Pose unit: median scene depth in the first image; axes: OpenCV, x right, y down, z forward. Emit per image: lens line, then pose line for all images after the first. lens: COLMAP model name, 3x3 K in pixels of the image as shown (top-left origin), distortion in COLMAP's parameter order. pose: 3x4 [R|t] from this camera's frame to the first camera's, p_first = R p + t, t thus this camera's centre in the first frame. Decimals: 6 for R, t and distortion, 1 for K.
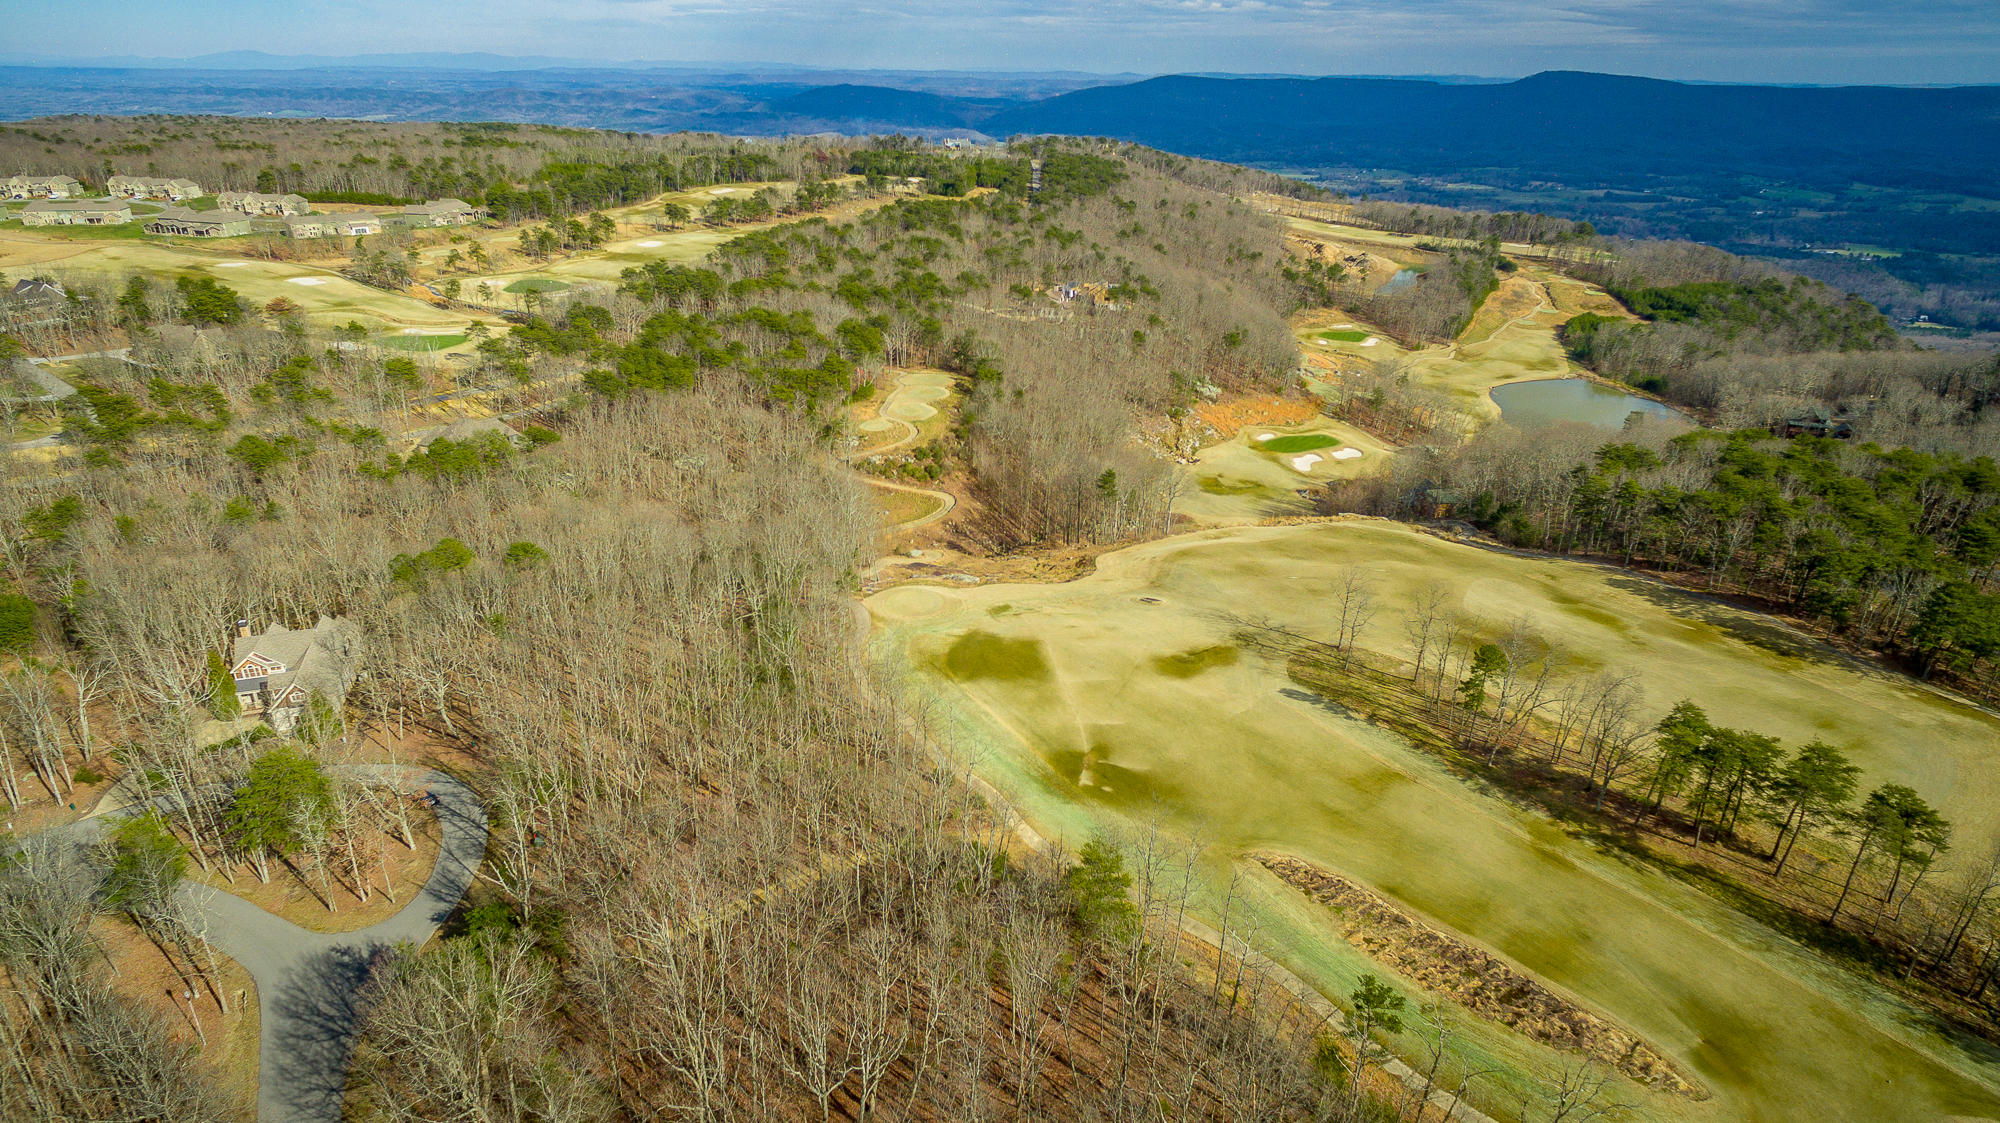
lens RADIAL K [[1151.9, 0, 1000.0], [0, 1151.9, 561.5], [0, 0, 1]] dist [0.006256, 0.001537]
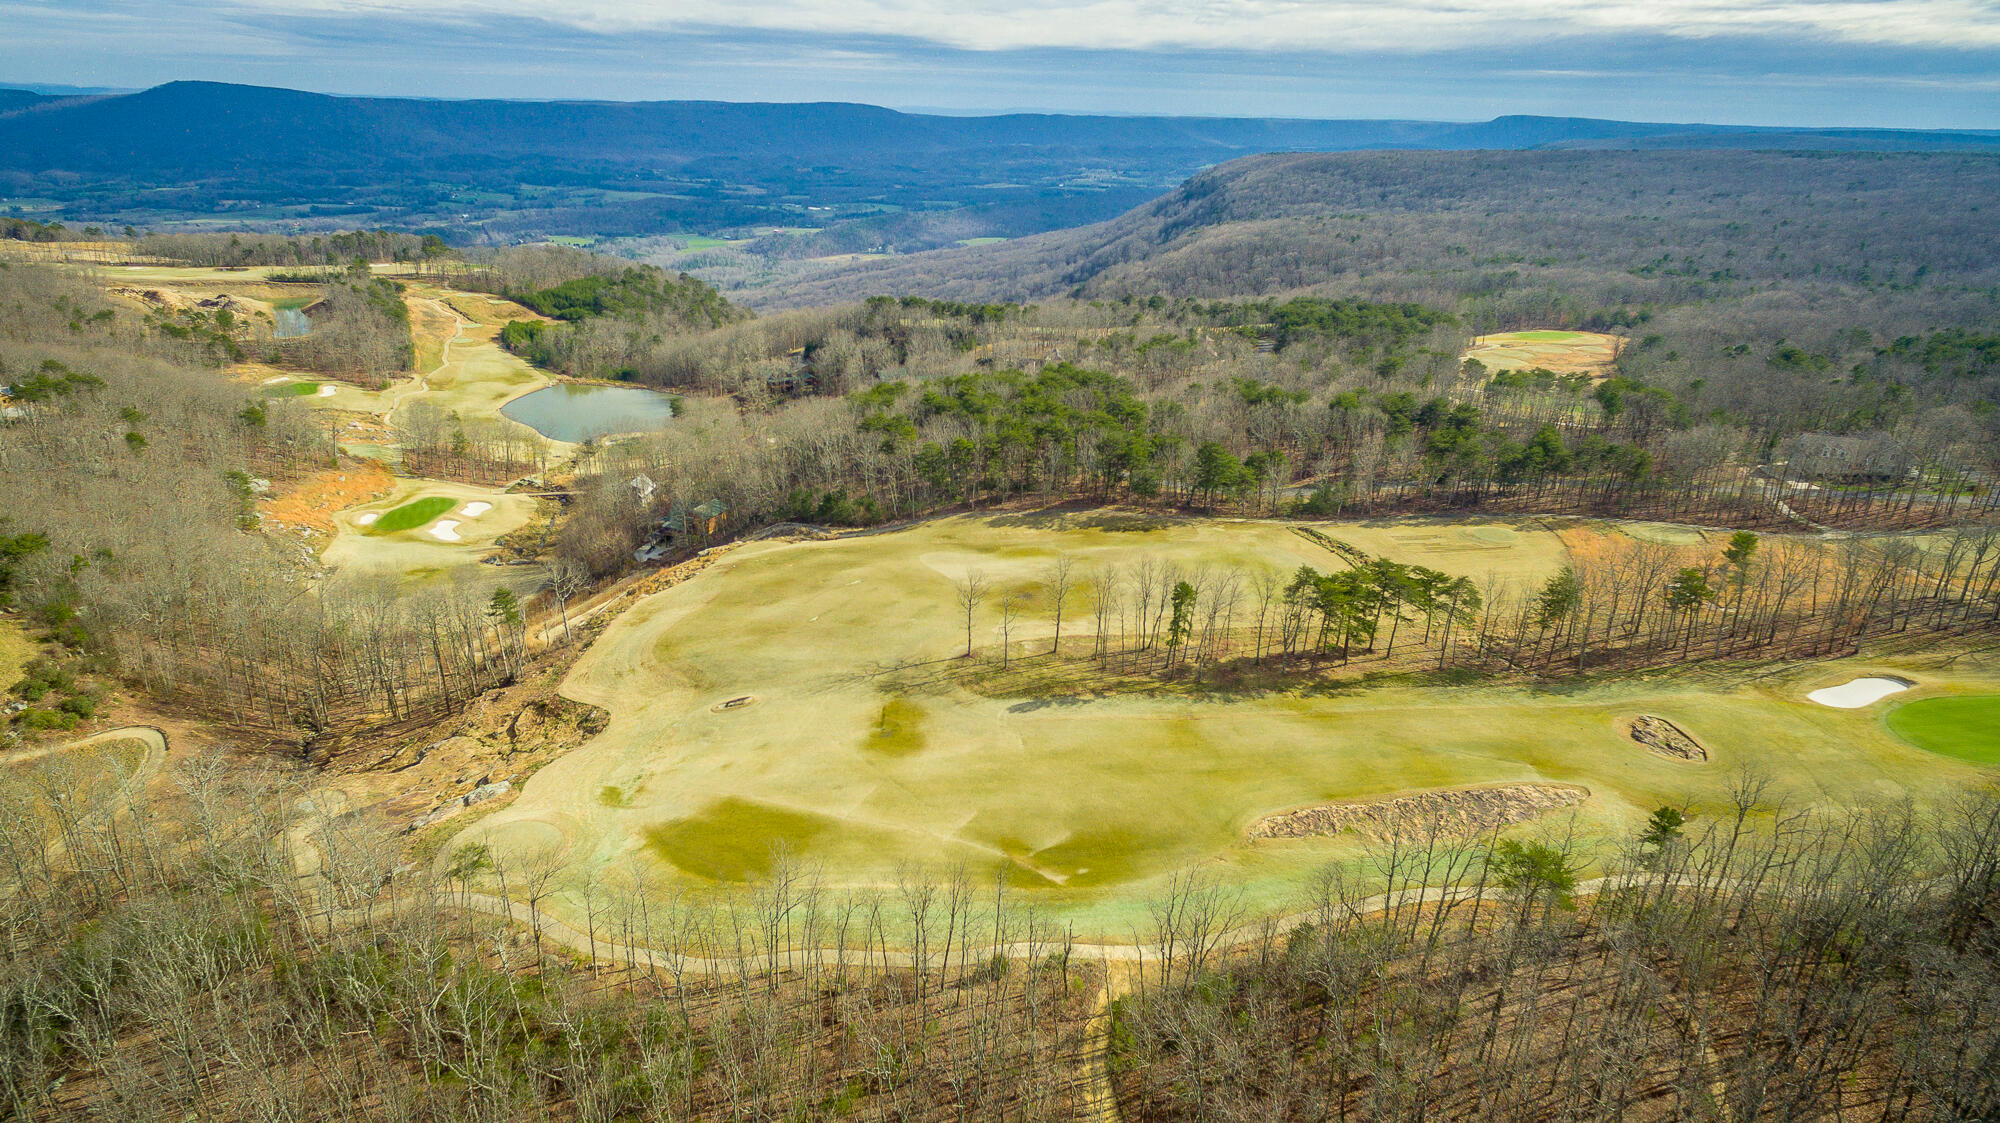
lens RADIAL K [[1151.9, 0, 1000.0], [0, 1151.9, 561.5], [0, 0, 1]] dist [0.006256, 0.001537]
pose [[0.522462, -0.317917, 0.791178, -0.136128], [0.324886, 0.932119, 0.160009, -0.045205], [-0.788342, 0.173444, 0.590284, 0.113119]]
